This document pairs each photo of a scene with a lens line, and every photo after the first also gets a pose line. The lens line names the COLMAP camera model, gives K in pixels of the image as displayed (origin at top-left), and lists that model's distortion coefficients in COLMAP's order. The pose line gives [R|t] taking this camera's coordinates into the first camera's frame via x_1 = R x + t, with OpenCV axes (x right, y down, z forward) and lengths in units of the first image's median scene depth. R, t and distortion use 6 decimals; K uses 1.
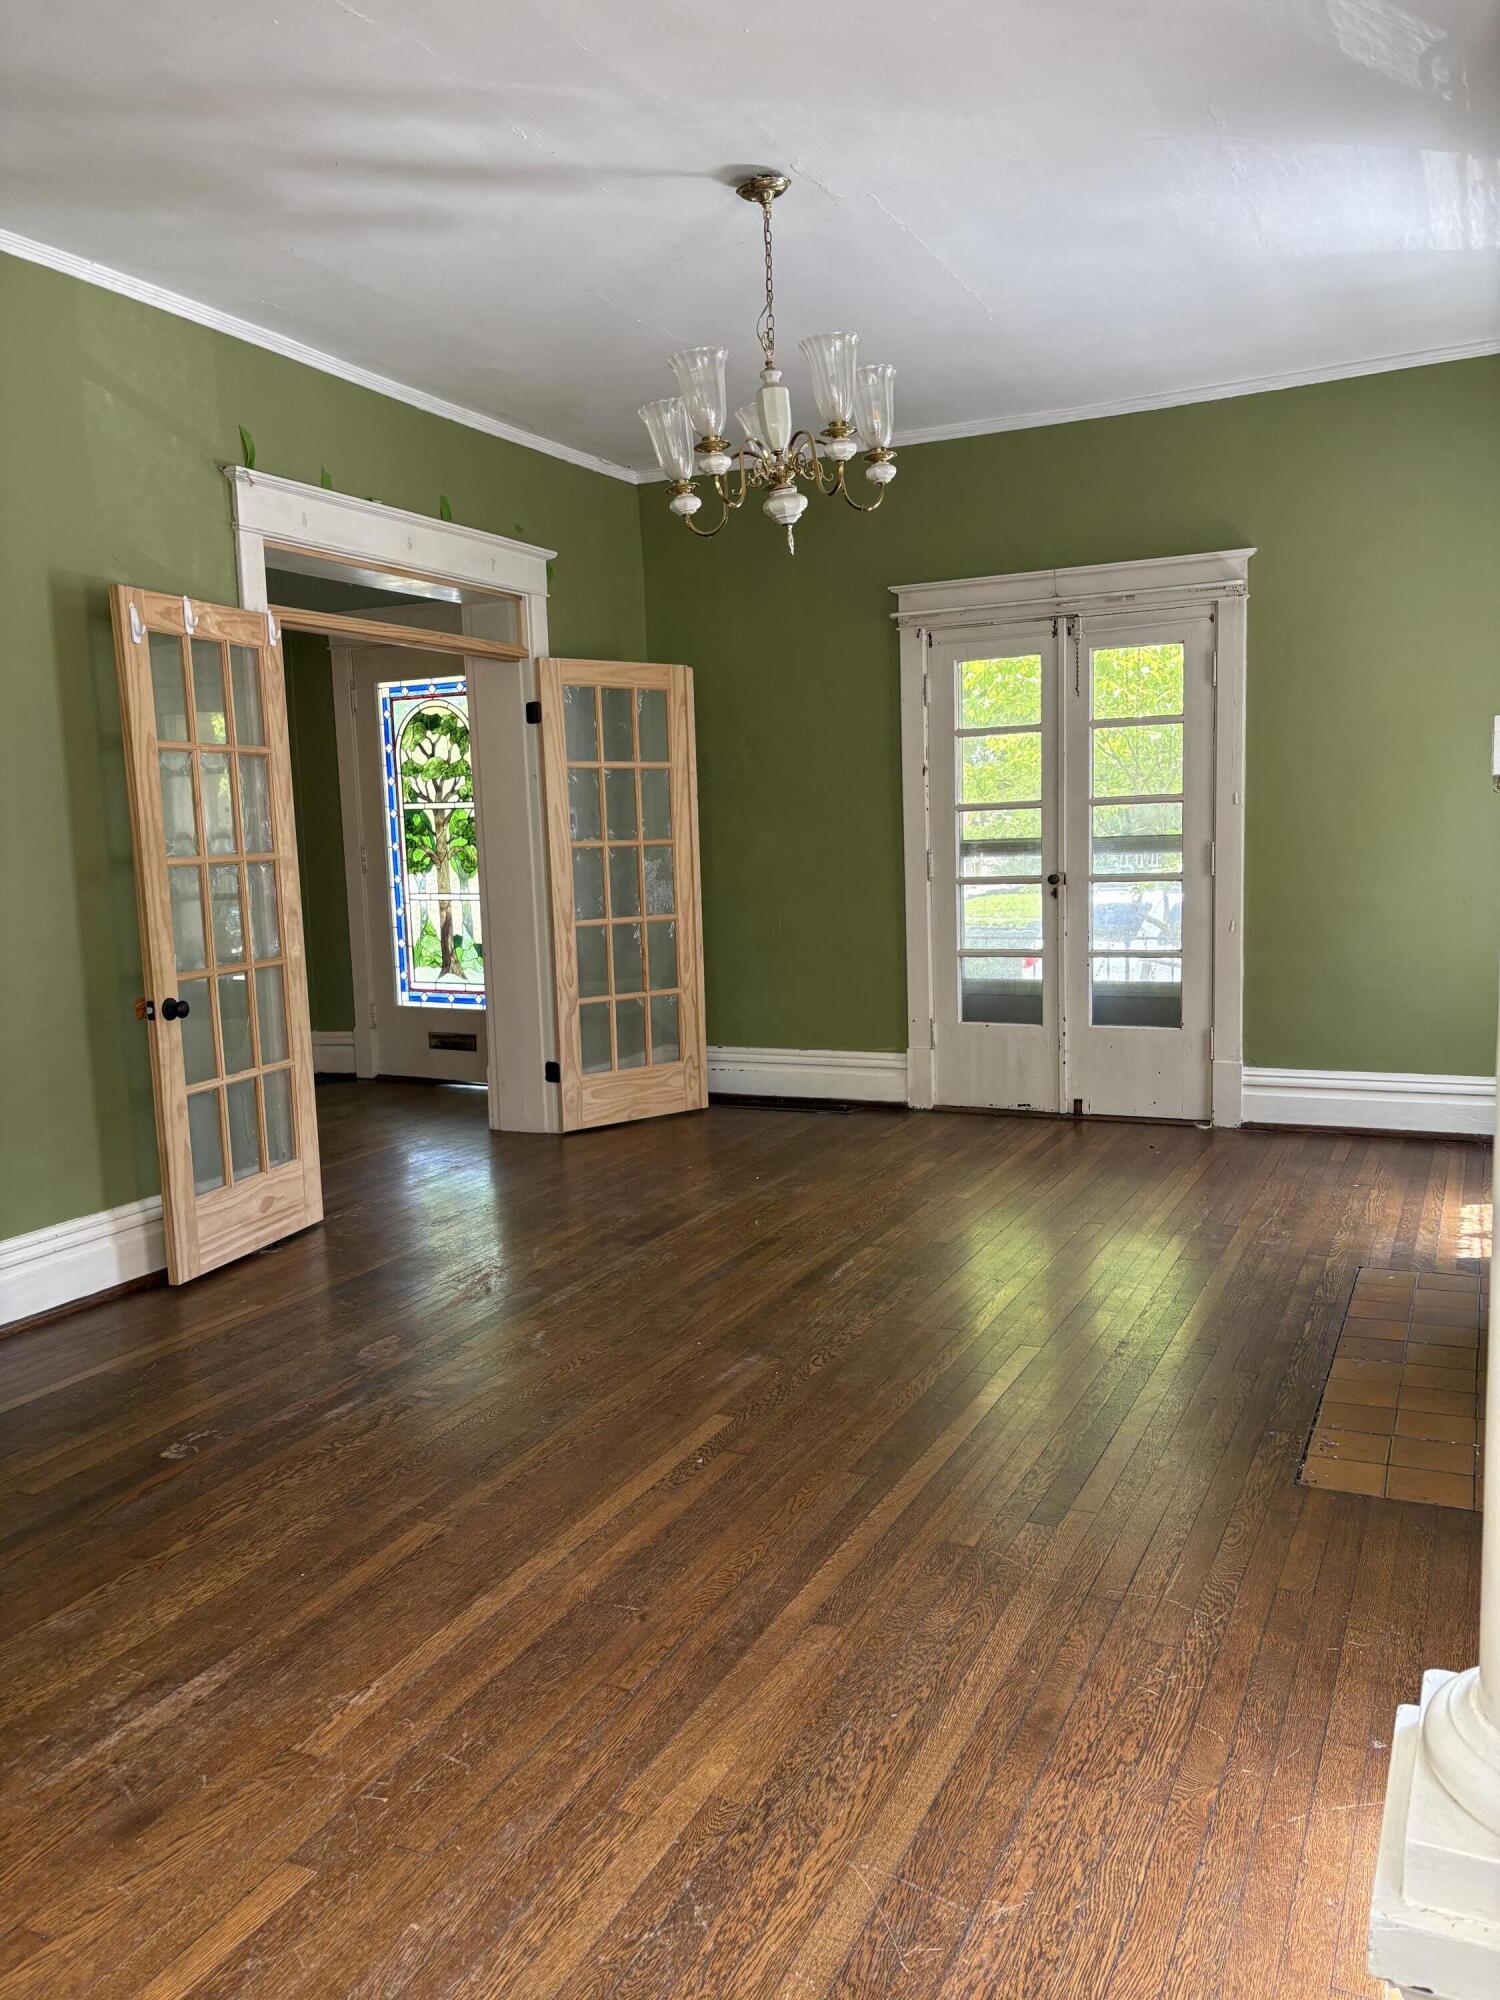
lens RADIAL K [[1504.4, 0, 750.9], [0, 1504.4, 1015.9], [0, 0, 1]] dist [0.004606, -0.010238]
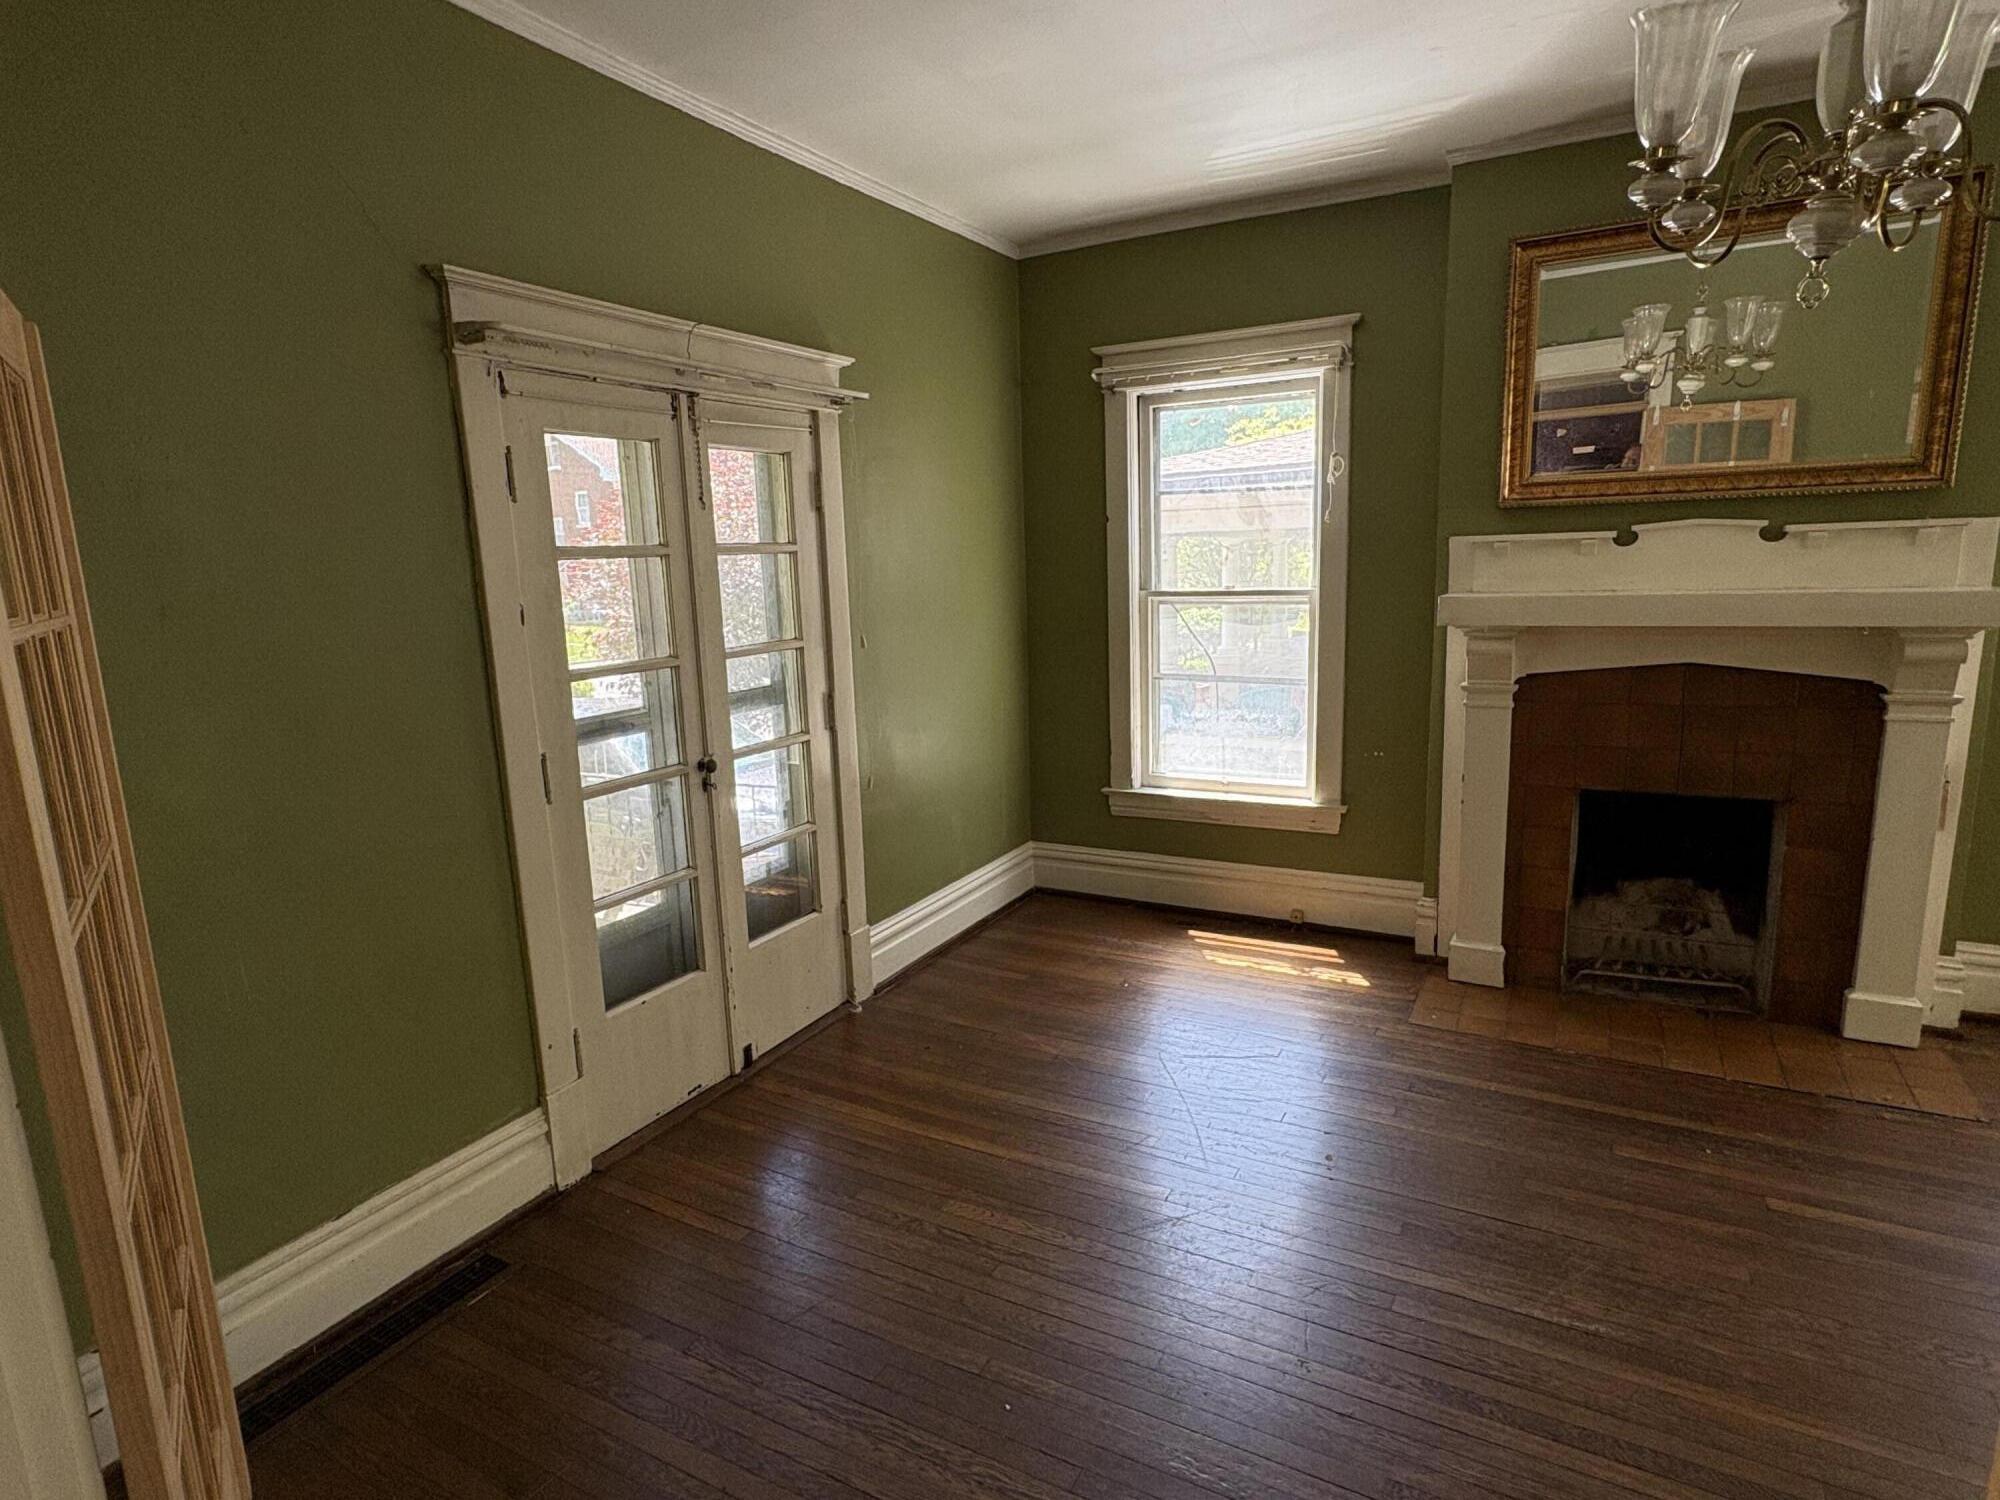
lens RADIAL K [[1080.1, 0, 991.2], [0, 1080.1, 754.8], [0, 0, 1]] dist [0.001793, 0.001078]
pose [[0.048998, -0.155044, 0.986692, -0.241669], [0.151620, 0.977584, 0.146083, -0.123618], [-0.987224, 0.142444, 0.071407, 0.683231]]
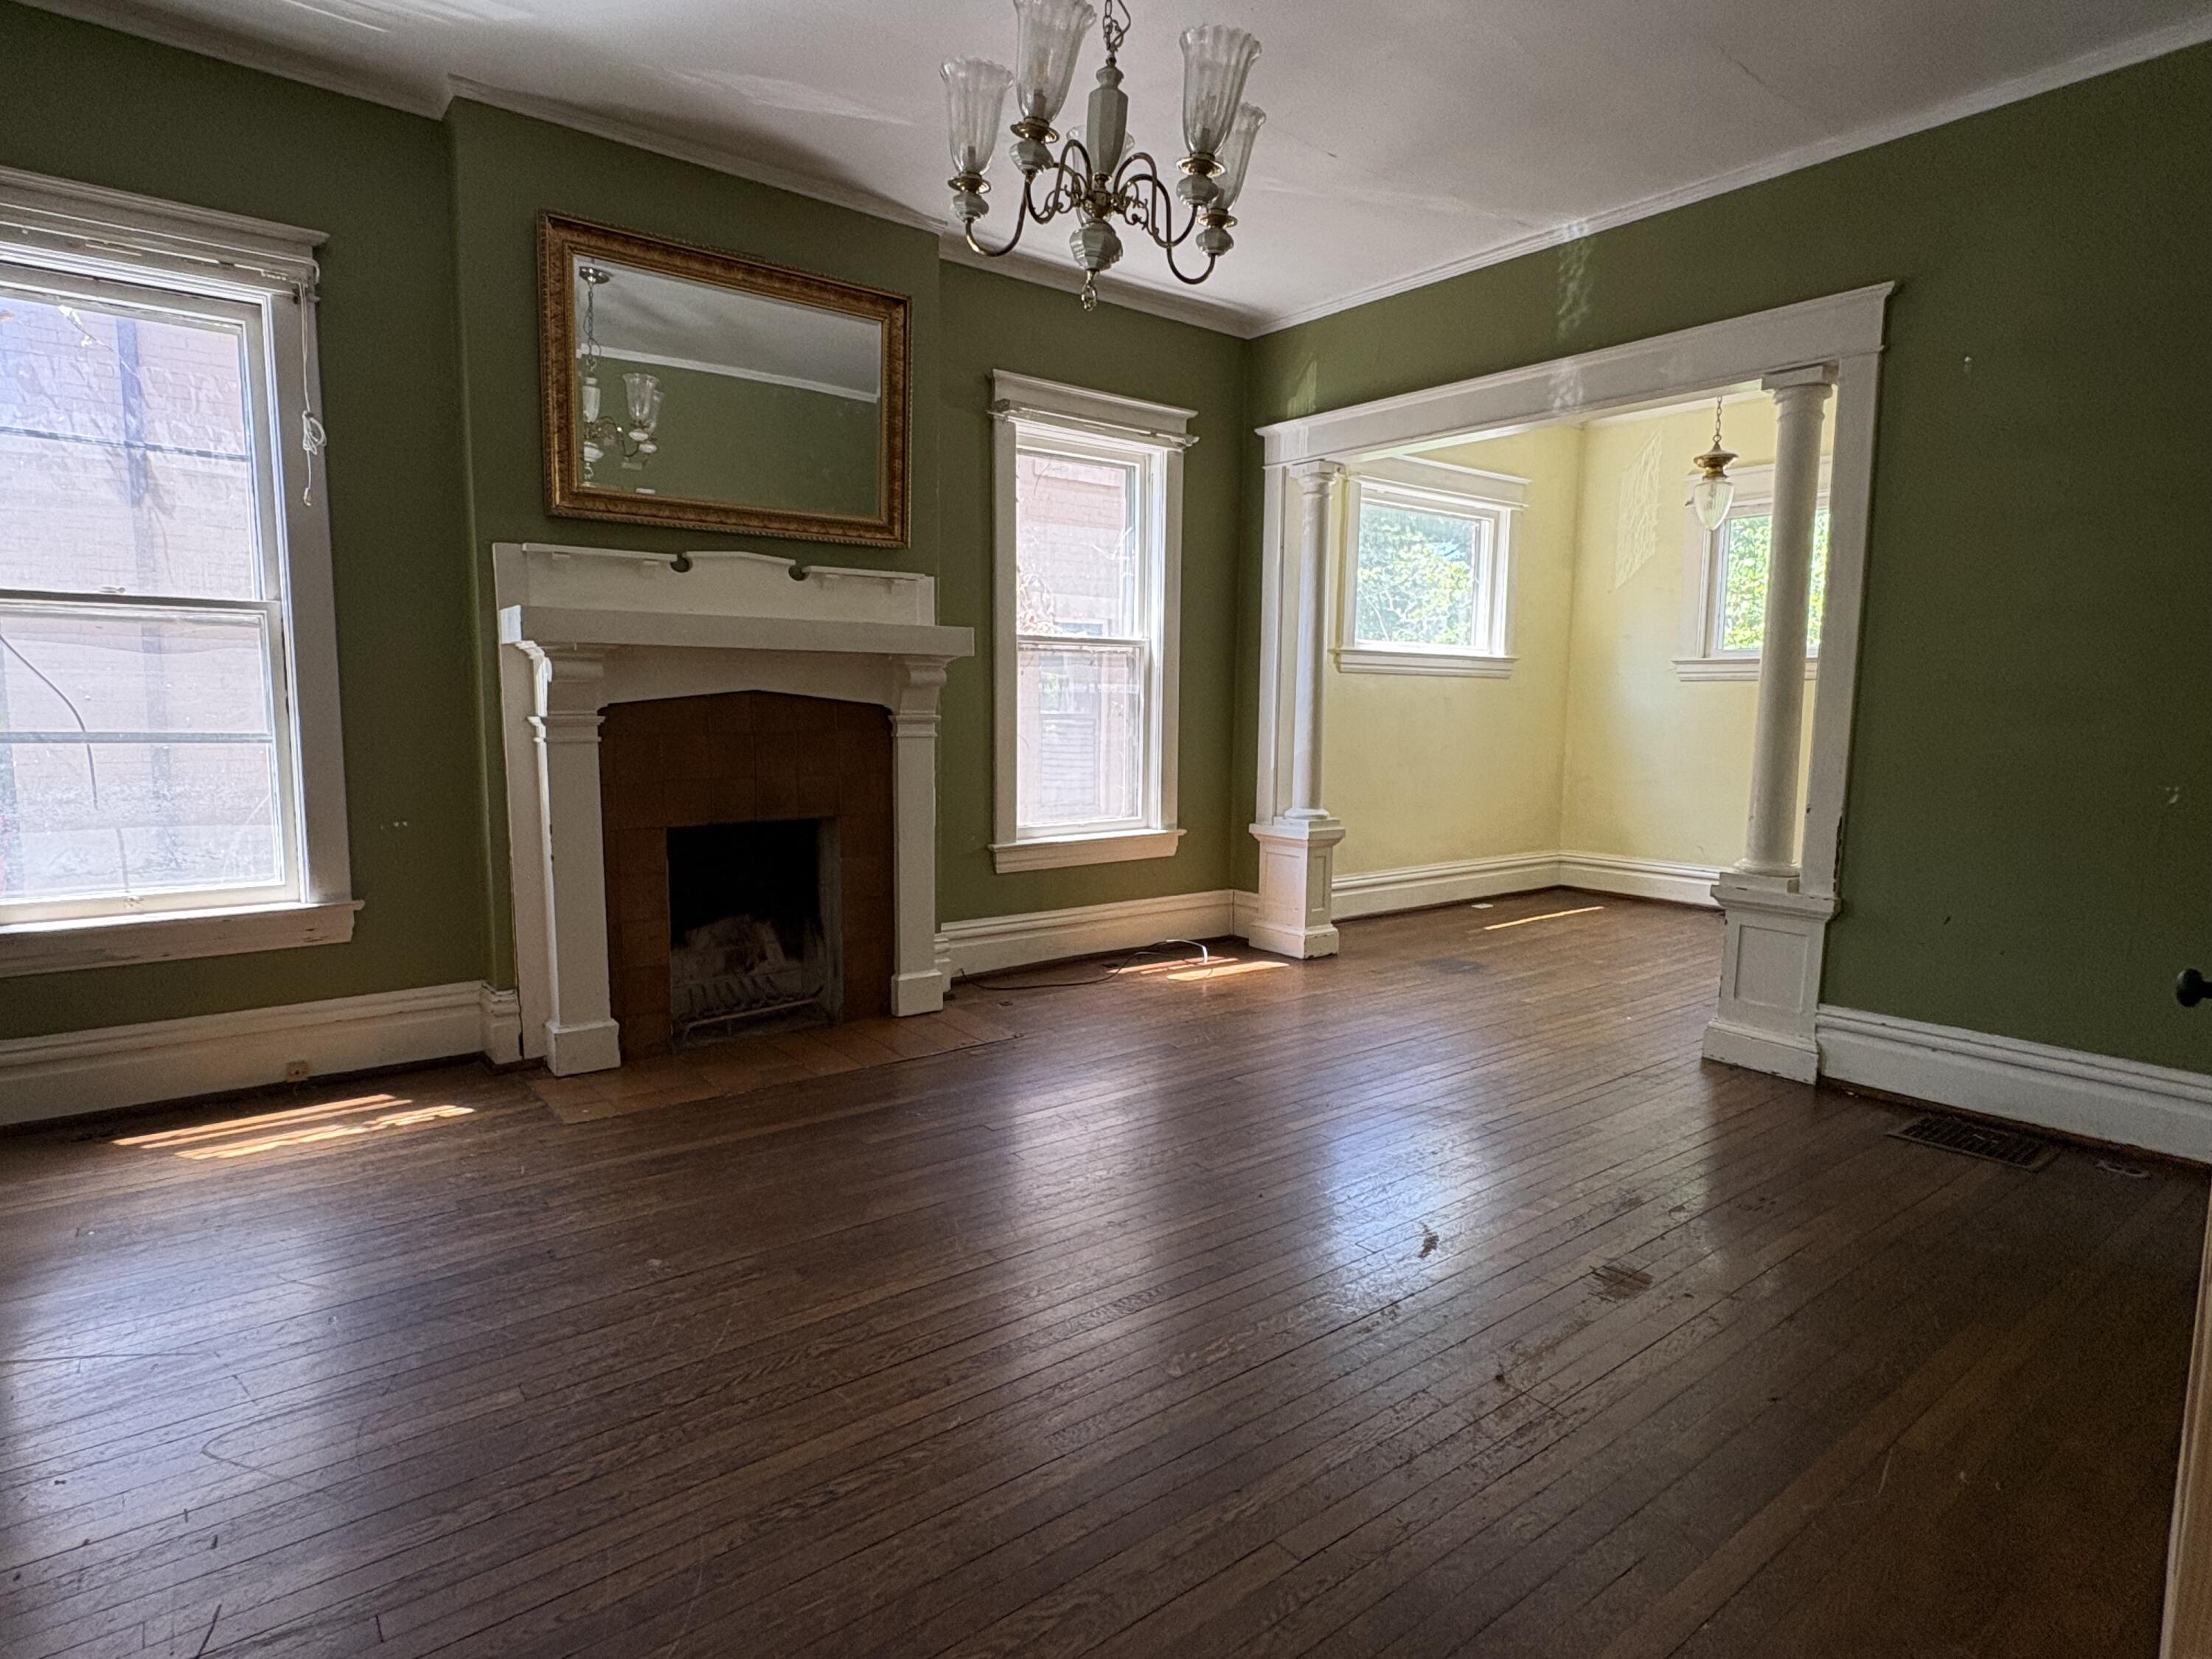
lens RADIAL K [[1194.6, 0, 1109.8], [0, 1194.6, 830.7], [0, 0, 1]] dist [0.001793, 0.001078]
pose [[-0.899810, -0.024698, 0.435581, -0.132300], [0.070825, 0.976883, 0.201699, -0.082949], [-0.430494, 0.212341, -0.877261, 0.825350]]
